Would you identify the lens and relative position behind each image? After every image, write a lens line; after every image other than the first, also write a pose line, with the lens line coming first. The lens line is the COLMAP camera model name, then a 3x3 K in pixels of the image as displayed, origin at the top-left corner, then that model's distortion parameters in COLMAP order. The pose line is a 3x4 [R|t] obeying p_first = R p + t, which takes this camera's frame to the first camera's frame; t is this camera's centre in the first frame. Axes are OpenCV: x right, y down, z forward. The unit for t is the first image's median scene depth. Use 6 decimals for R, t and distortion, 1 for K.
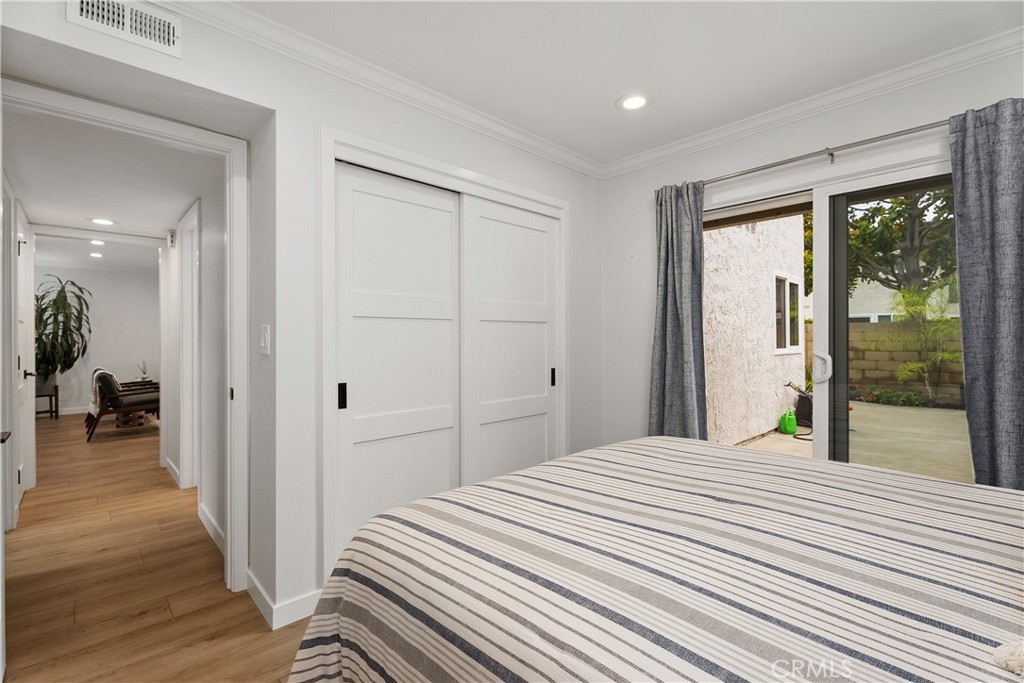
lens RADIAL K [[454.0, 0, 511.4], [0, 454.0, 337.3], [0, 0, 1]] dist [0.000326, -0.001010]
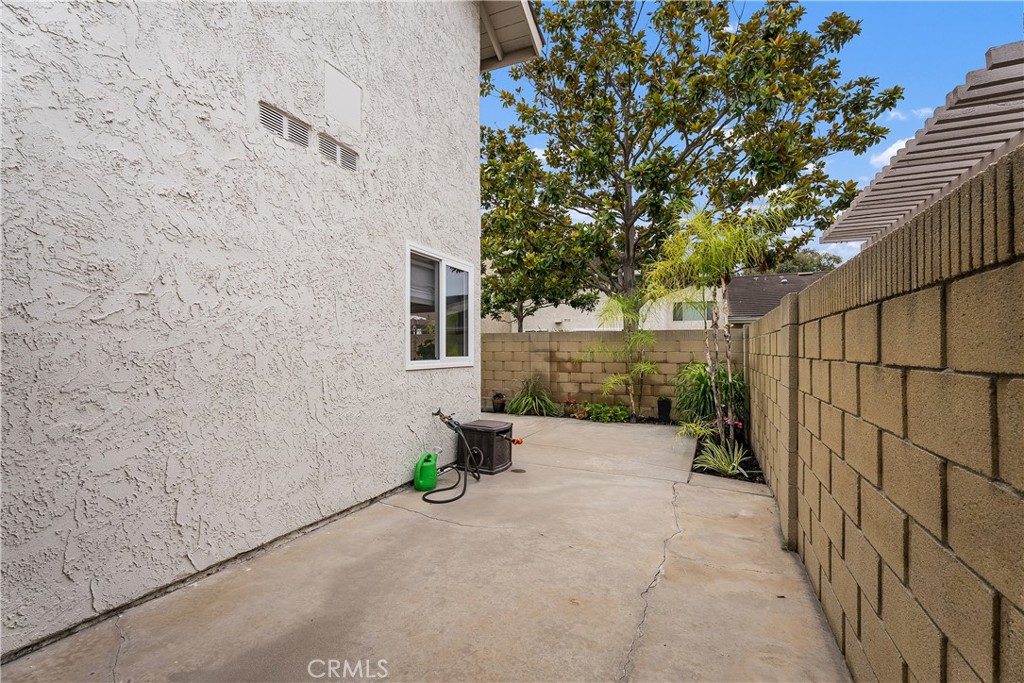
lens RADIAL K [[454.0, 0, 511.8], [0, 454.0, 346.4], [0, 0, 1]] dist [0.000326, -0.001010]
pose [[0.919623, 0.008153, 0.392718, 0.323739], [-0.005952, 0.999959, -0.006823, 0.005752], [-0.392757, 0.003937, 0.919634, 0.237779]]
